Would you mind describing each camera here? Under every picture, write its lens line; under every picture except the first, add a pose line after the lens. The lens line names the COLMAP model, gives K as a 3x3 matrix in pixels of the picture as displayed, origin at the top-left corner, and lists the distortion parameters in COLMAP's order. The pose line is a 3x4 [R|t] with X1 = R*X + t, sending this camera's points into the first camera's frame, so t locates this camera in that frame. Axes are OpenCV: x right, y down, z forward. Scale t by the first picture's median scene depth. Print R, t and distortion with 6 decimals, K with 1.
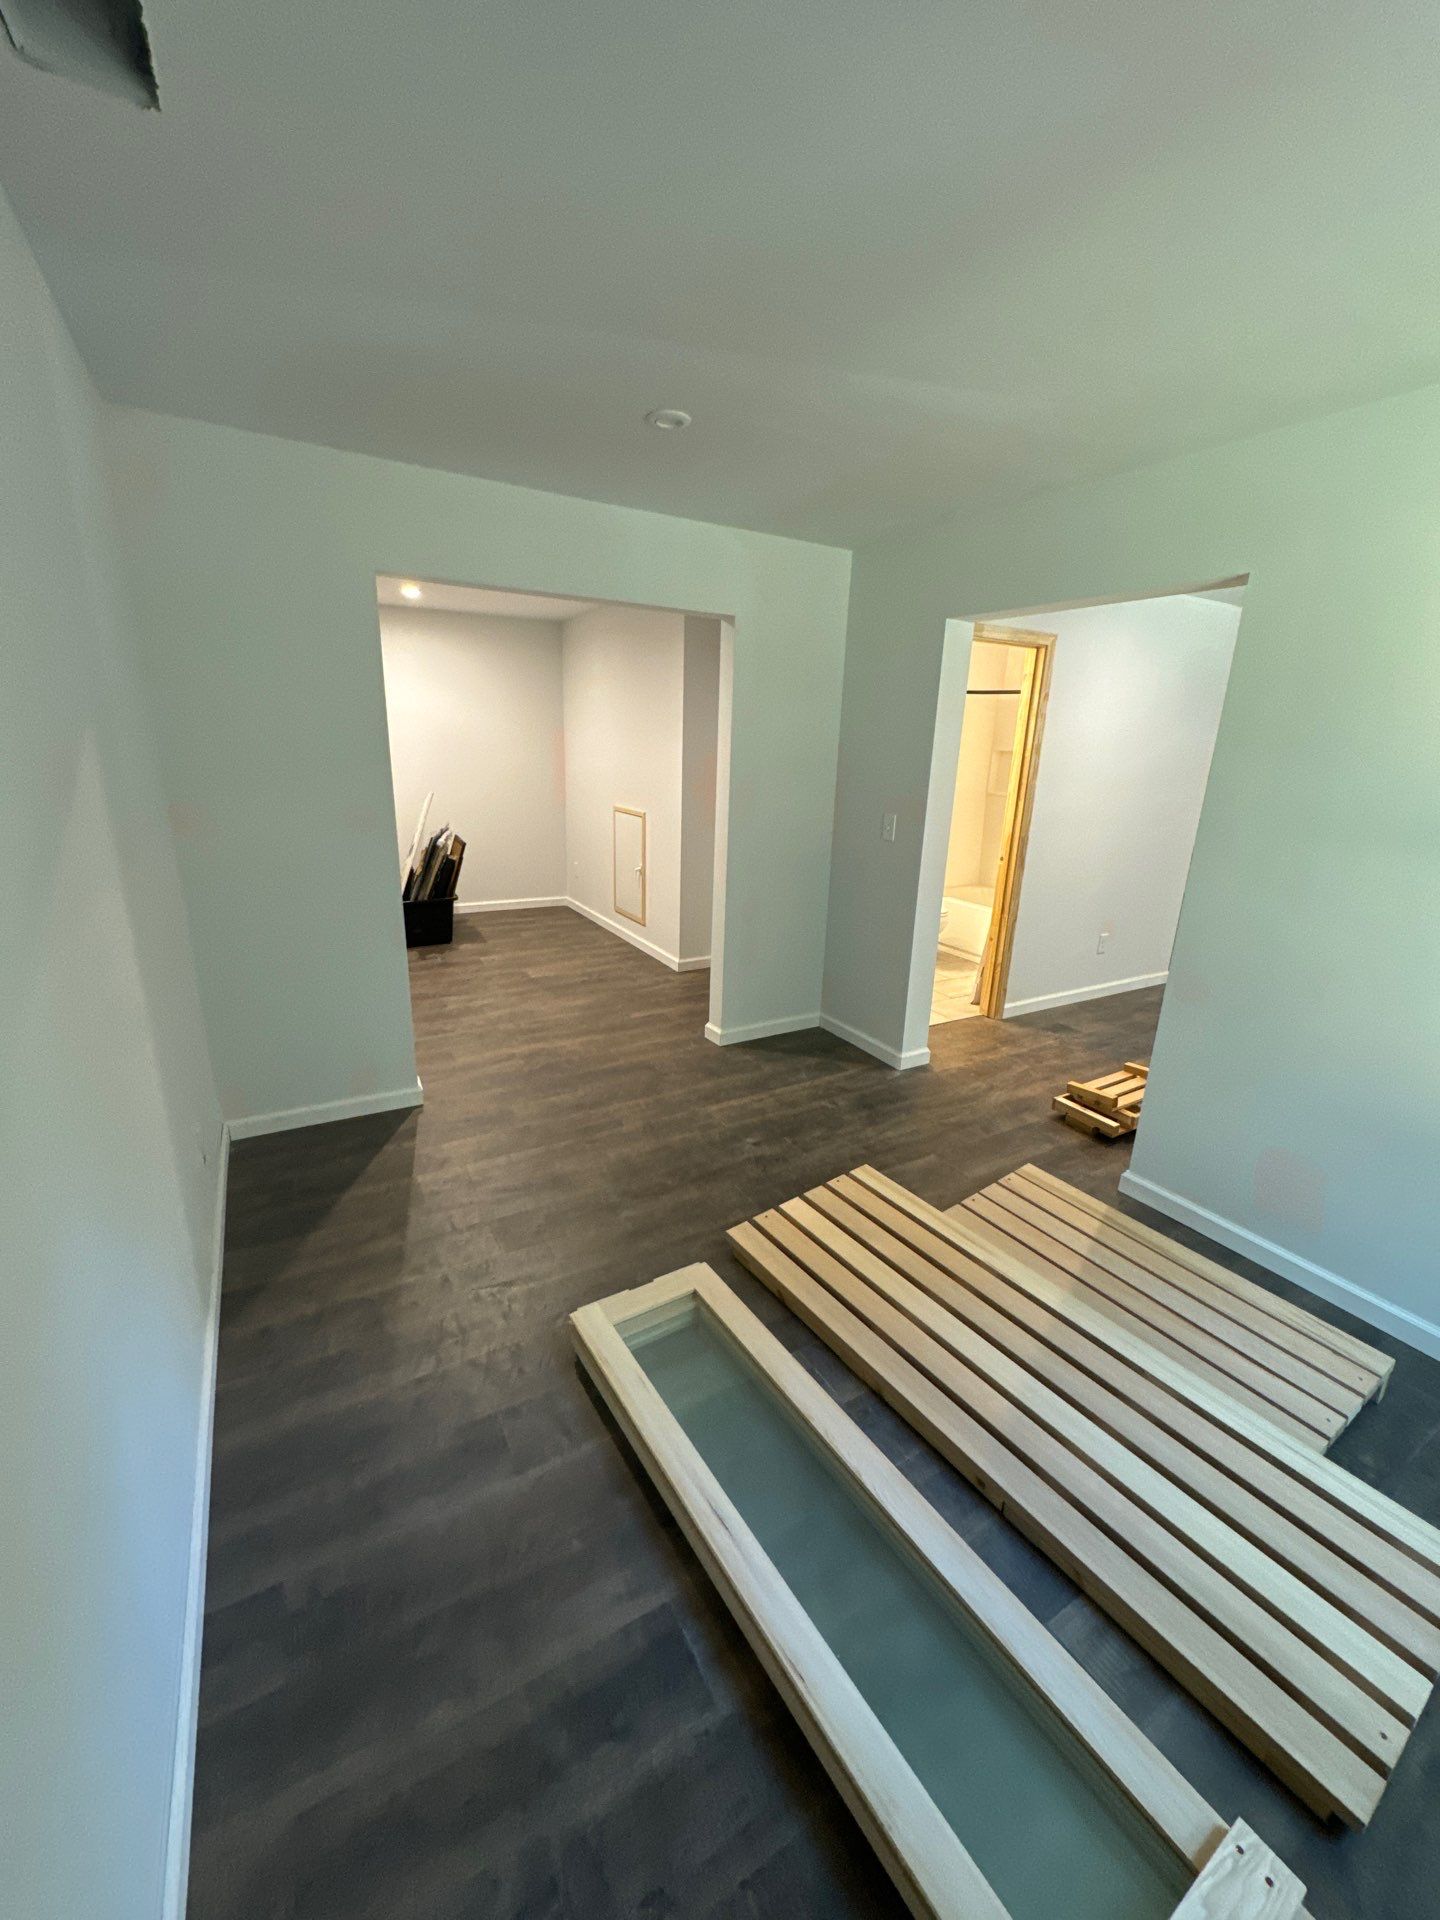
lens RADIAL K [[764.6, 0, 720.0], [0, 764.6, 960.0], [0, 0, 1]] dist [0.000705, 0.000059]
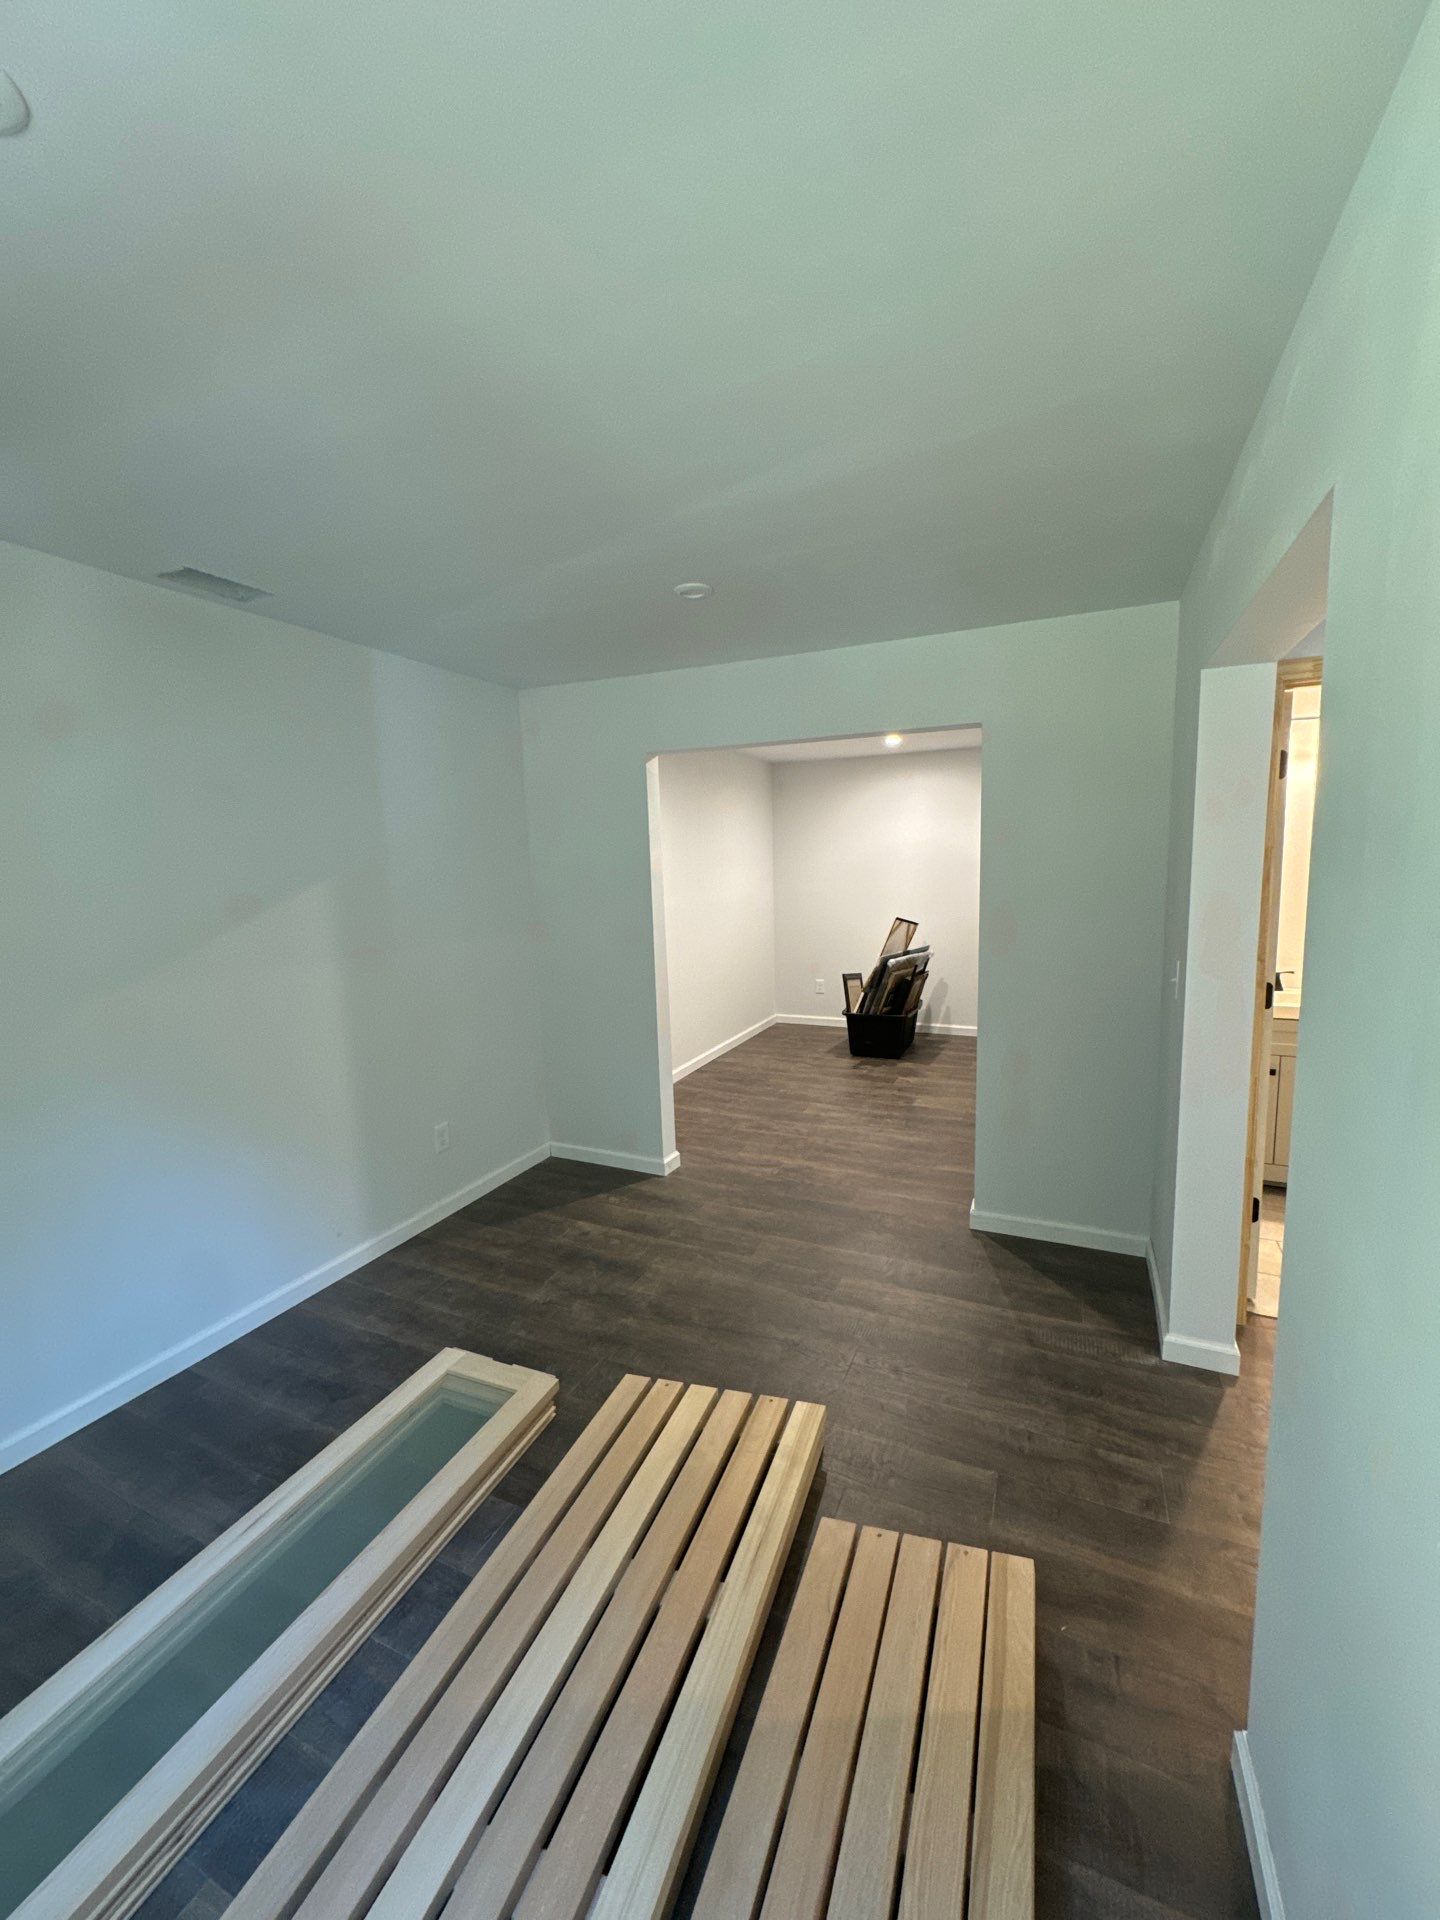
lens RADIAL K [[764.6, 0, 720.0], [0, 764.6, 960.0], [0, 0, 1]] dist [0.000705, 0.000059]
pose [[0.571143, 0.059606, -0.818684, 0.520748], [-0.186490, 0.980702, -0.058699, -0.072383], [0.799386, 0.186202, 0.571237, 0.289469]]
